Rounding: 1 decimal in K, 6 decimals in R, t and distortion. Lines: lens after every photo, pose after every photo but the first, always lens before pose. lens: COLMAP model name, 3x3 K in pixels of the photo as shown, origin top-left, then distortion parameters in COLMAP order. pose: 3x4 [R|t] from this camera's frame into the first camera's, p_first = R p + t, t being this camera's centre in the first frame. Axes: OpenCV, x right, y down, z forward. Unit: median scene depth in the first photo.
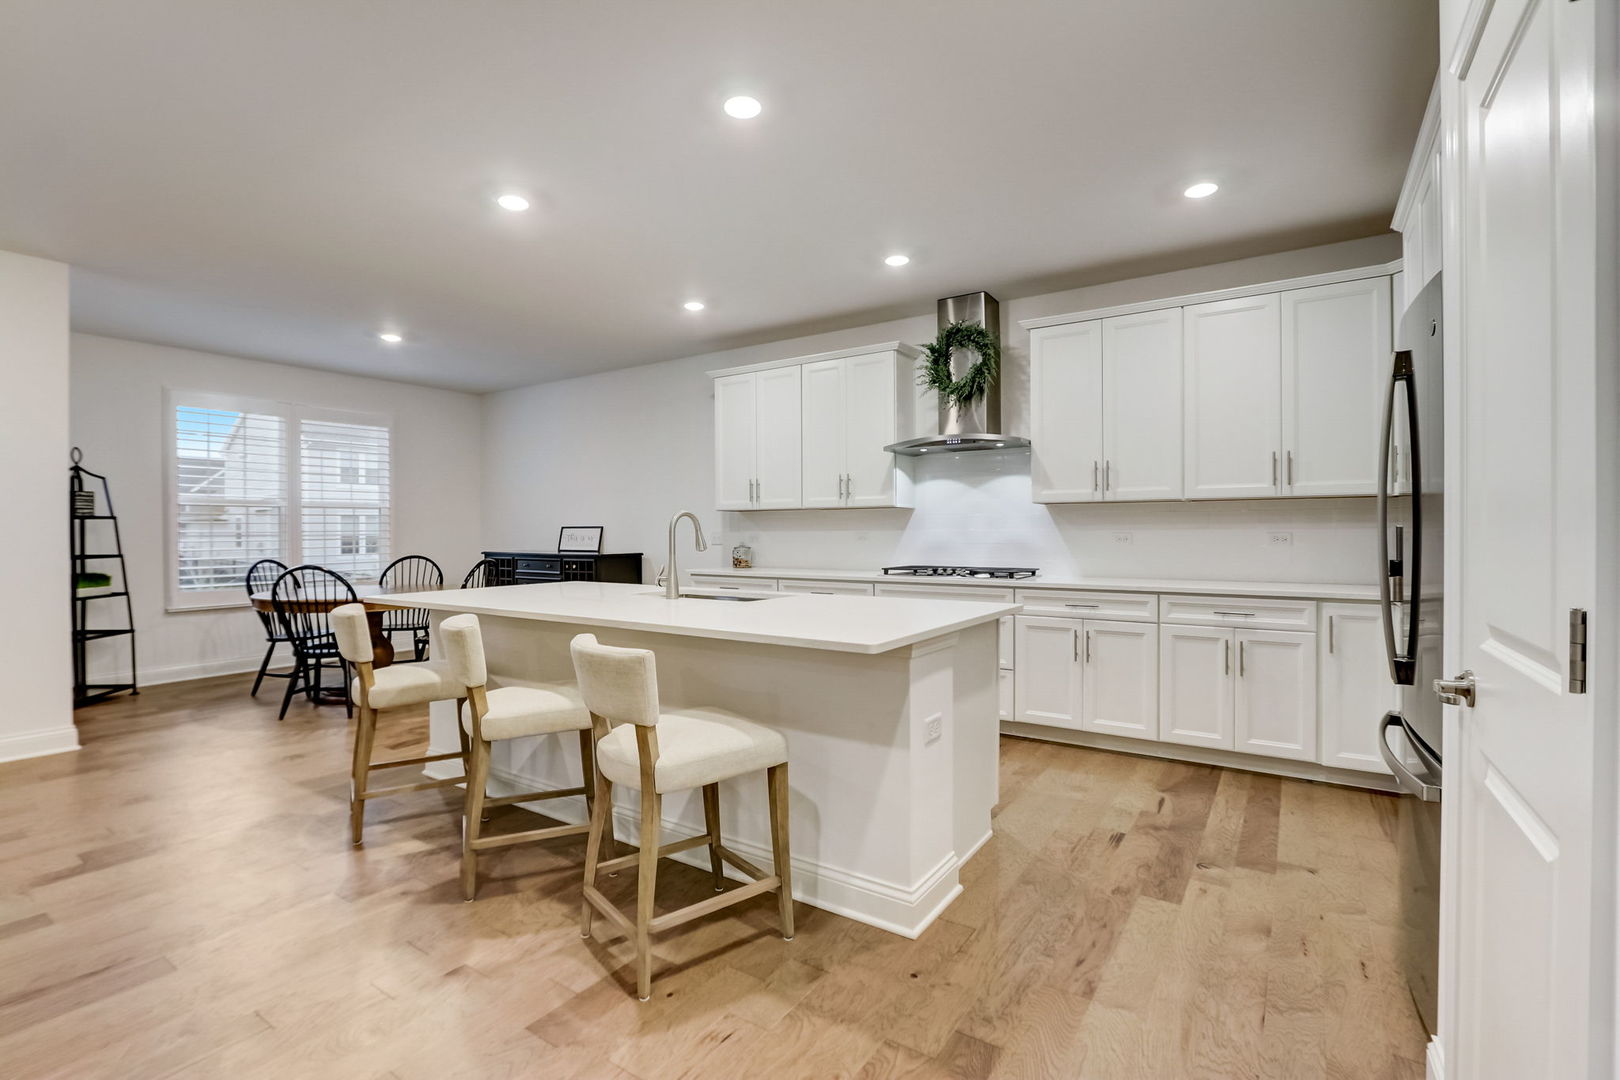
lens RADIAL K [[747.7, 0, 797.2], [0, 747.7, 533.4], [0, 0, 1]] dist [-0.014210, -0.001005]
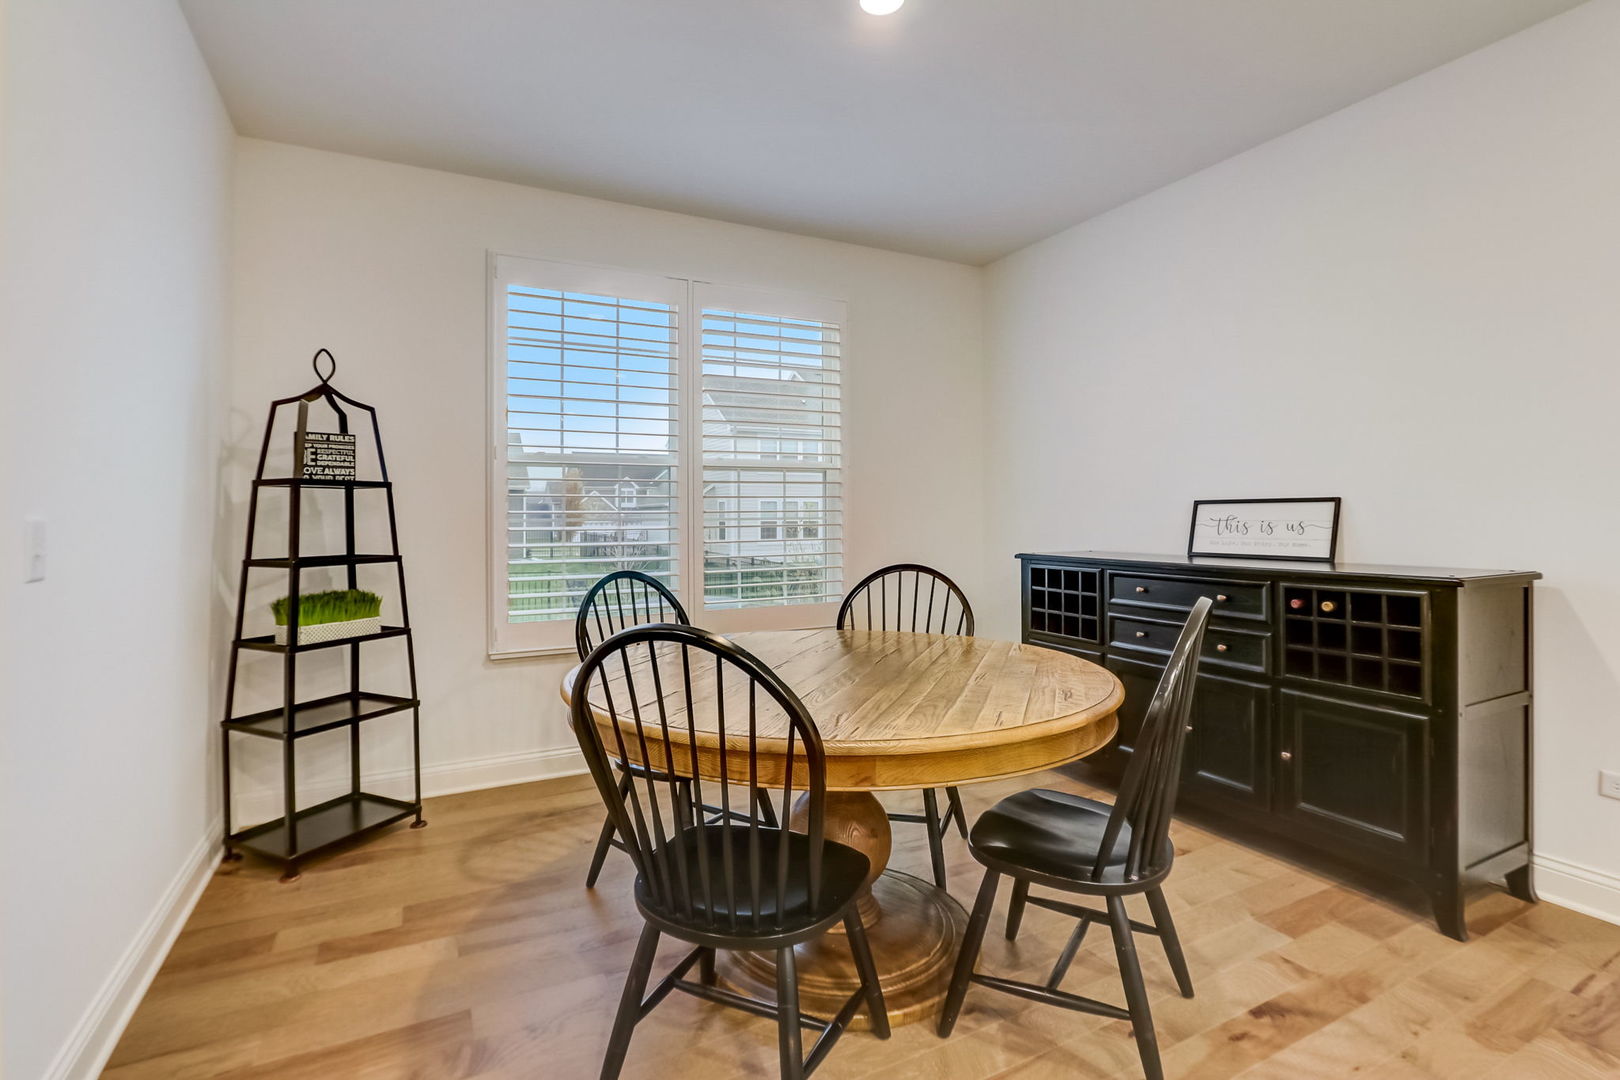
lens RADIAL K [[747.7, 0, 797.2], [0, 747.7, 533.4], [0, 0, 1]] dist [-0.014210, -0.001005]
pose [[0.878411, 0.009280, -0.477816, -0.367719], [0.000446, 0.999795, 0.020238, 0.002336], [0.477906, -0.017991, 0.878227, 0.592542]]
